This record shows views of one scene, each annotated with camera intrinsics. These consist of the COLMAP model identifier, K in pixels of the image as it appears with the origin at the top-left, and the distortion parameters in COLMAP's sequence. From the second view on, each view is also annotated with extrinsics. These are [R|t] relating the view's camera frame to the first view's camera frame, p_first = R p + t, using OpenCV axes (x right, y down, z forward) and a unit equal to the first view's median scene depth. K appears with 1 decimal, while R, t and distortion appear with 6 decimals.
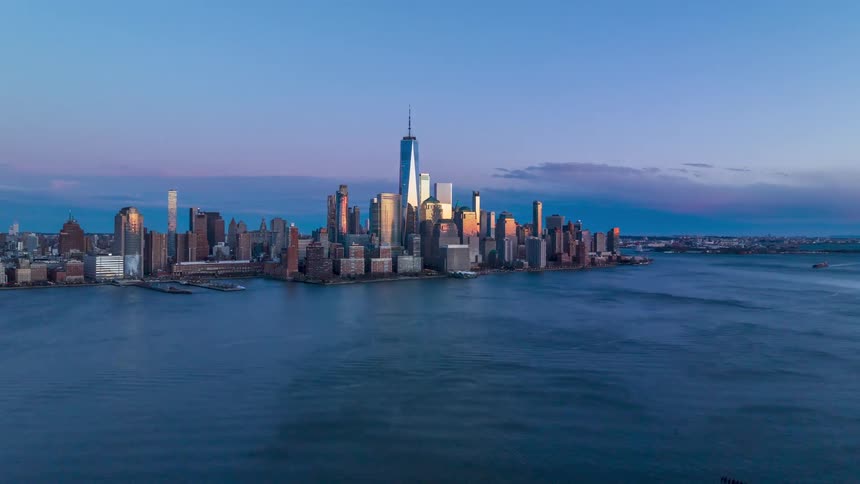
lens RADIAL K [[649.3, 0, 430.0], [0, 649.3, 242.0], [0, 0, 1]] dist [0.001158, -0.005665]
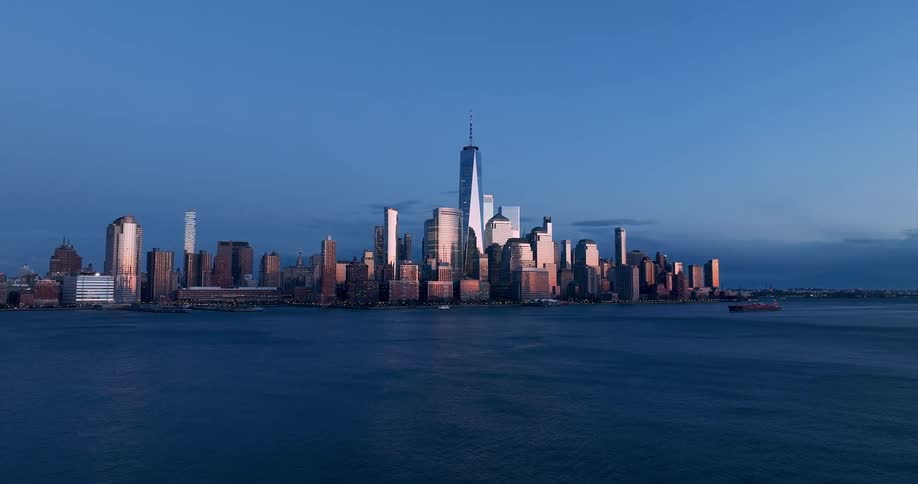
lens RADIAL K [[678.5, 0, 456.9], [0, 678.5, 262.8], [0, 0, 1]] dist [0.037363, 0.005734]
pose [[0.999263, -0.006707, -0.037803, -0.018492], [0.004507, 0.998308, -0.057969, 0.041550], [0.038127, 0.057756, 0.997602, 0.137923]]
